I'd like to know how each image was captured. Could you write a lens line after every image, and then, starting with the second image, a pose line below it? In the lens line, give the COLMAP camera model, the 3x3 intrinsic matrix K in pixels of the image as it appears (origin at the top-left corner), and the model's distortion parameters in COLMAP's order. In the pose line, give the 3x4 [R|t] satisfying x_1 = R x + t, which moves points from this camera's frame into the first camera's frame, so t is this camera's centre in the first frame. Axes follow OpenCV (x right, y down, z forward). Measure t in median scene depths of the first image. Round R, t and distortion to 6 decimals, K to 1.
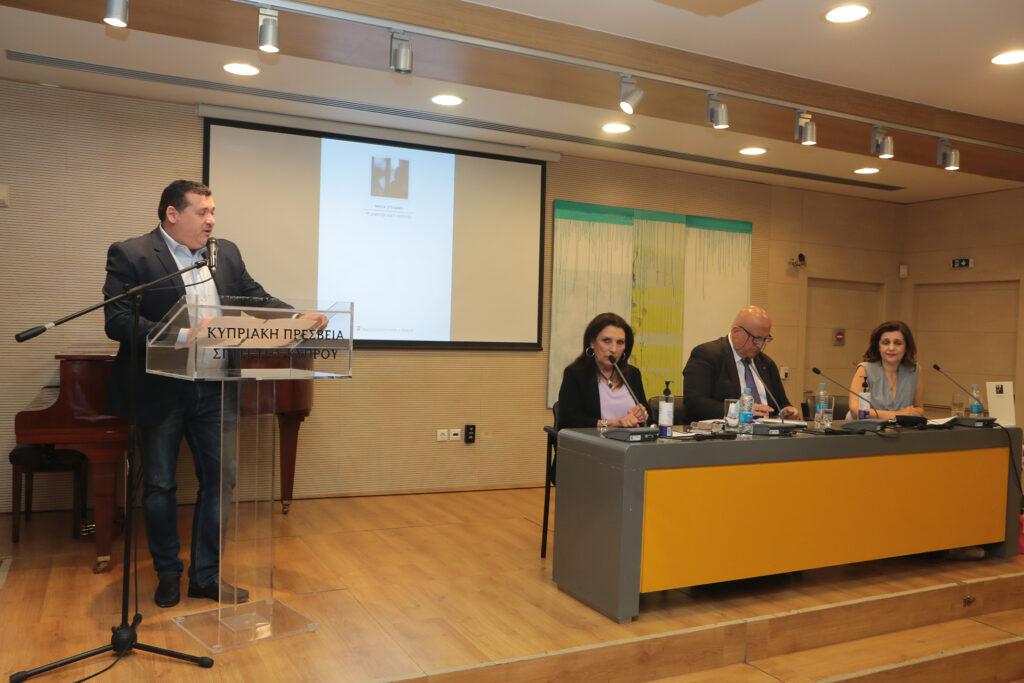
lens RADIAL K [[832.1, 0, 512.0], [0, 832.1, 341.5], [0, 0, 1]] dist [-0.010324, -0.006630]
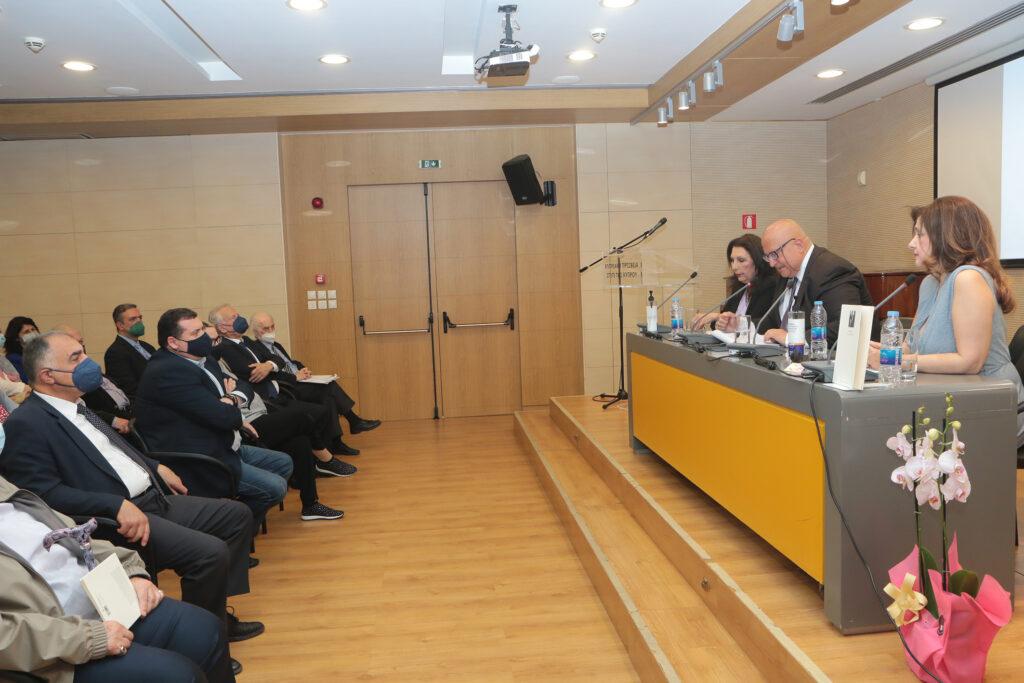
lens RADIAL K [[832.1, 0, 512.0], [0, 832.1, 341.5], [0, 0, 1]] dist [-0.010324, -0.006630]
pose [[-0.368296, 0.056635, -0.927982, 1.380226], [0.011802, 0.998347, 0.056246, 0.046880], [0.929634, 0.009763, -0.368355, 1.172351]]
